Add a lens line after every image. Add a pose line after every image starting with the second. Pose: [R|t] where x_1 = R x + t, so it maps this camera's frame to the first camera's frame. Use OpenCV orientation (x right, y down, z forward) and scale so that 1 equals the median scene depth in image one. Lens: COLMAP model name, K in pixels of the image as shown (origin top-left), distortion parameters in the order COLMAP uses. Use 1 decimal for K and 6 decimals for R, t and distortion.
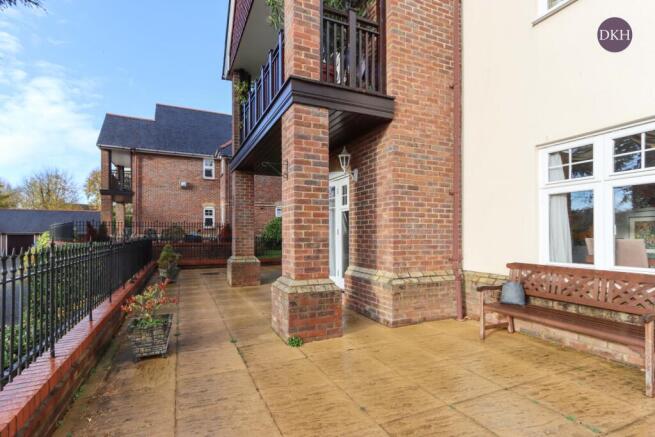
lens RADIAL K [[307.1, 0, 314.0], [0, 307.1, 234.2], [0, 0, 1]] dist [0.014859, 0.000366]
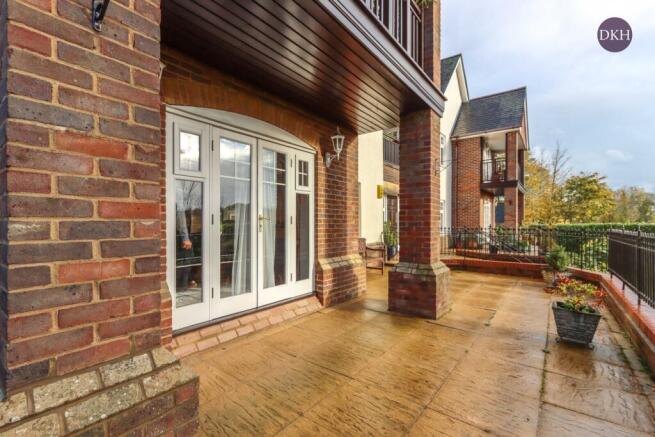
lens RADIAL K [[307.1, 0, 327.4], [0, 307.1, 219.4], [0, 0, 1]] dist [0.014859, 0.000366]
pose [[-0.484635, 0.005568, 0.874699, -0.735767], [-0.007762, 0.999913, -0.010665, -0.003066], [-0.874682, -0.011958, -0.484549, 1.583703]]
